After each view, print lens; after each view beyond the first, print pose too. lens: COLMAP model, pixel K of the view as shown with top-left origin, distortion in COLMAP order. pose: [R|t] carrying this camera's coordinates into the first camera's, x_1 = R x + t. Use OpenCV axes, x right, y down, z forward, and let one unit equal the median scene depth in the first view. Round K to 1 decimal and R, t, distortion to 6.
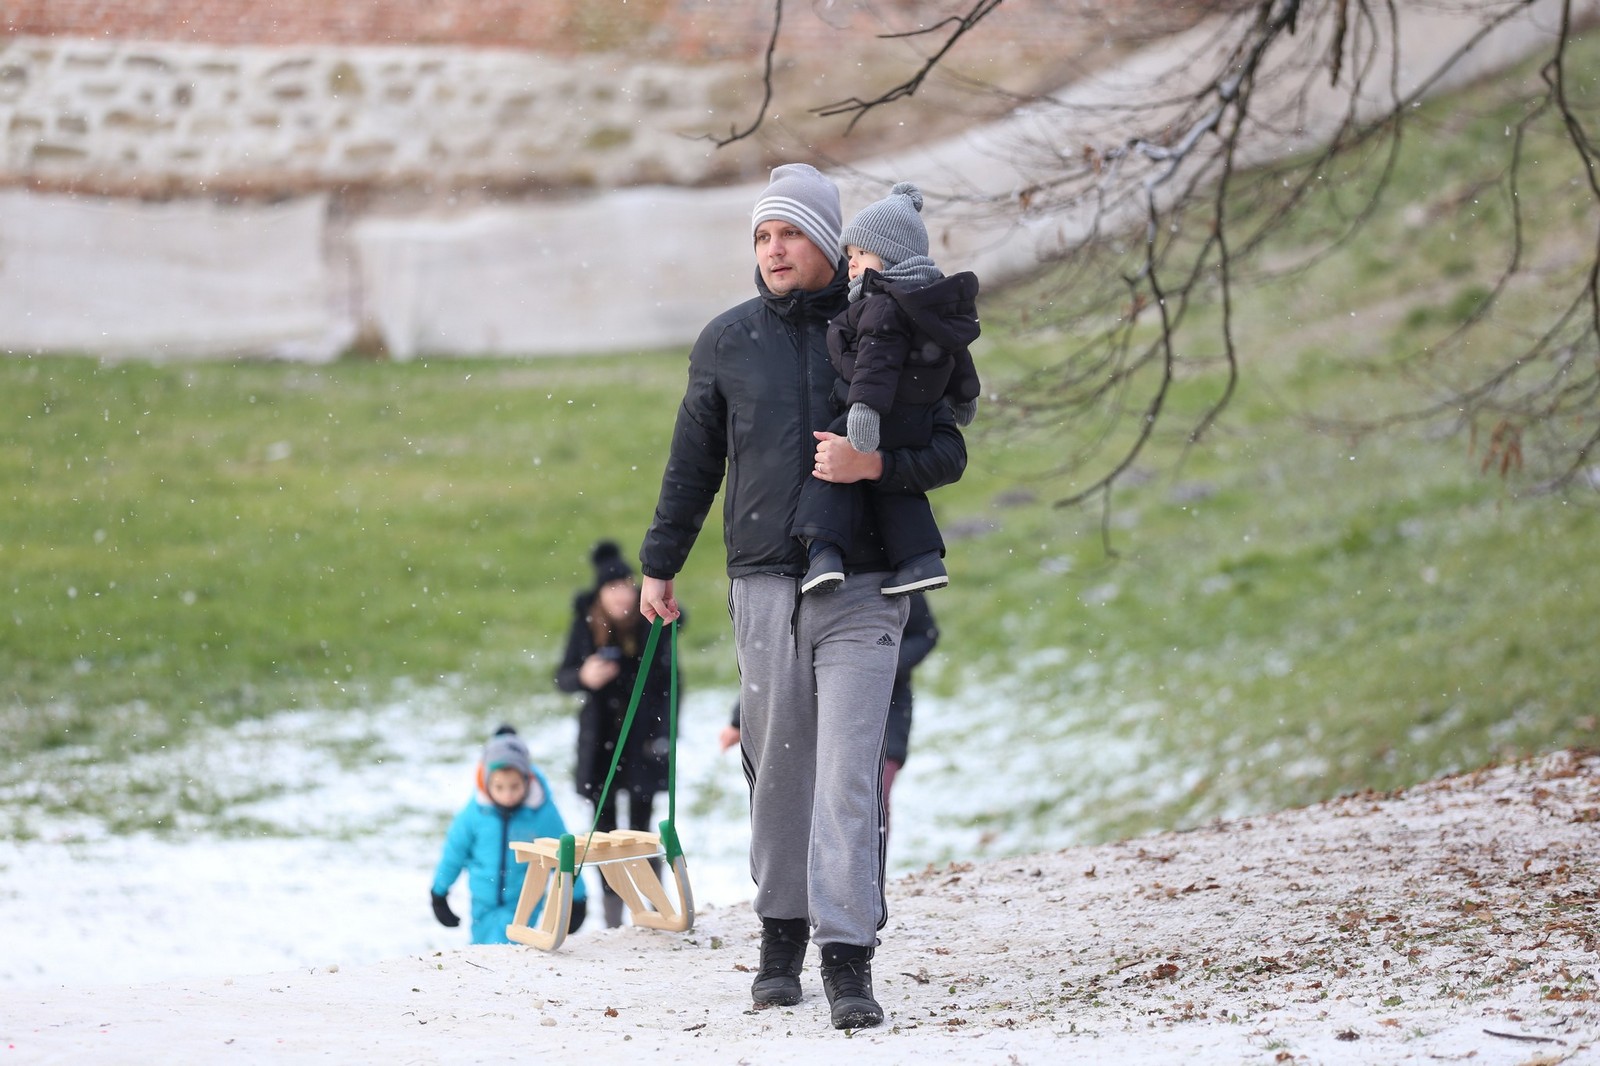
lens RADIAL K [[7772.7, 0, 800.0], [0, 7772.7, 533.0], [0, 0, 1]] dist [0.994242, -0.539145]
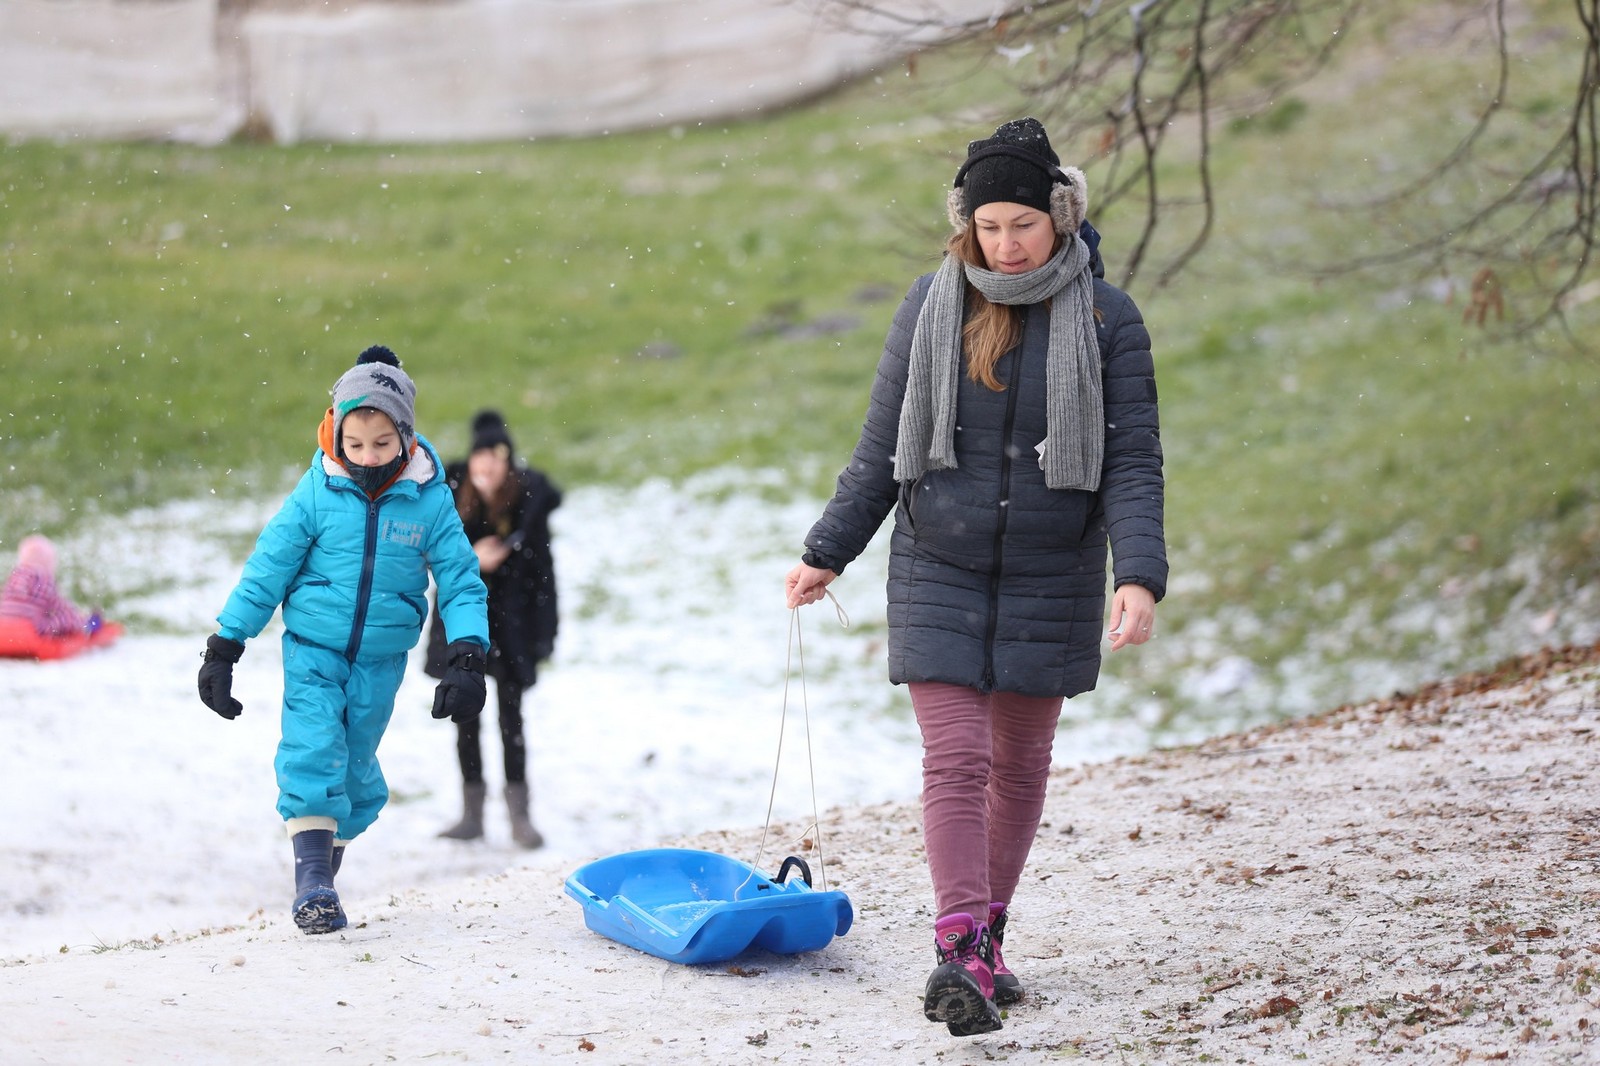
lens RADIAL K [[6633.9, 0, 800.0], [0, 6633.9, 533.0], [0, 0, 1]] dist [0.325041, 5.299809]
pose [[0.999489, 0.014986, 0.028235, -0.009530], [-0.016036, 0.999174, 0.037333, -0.007352], [-0.027652, -0.037767, 0.998904, 0.135275]]
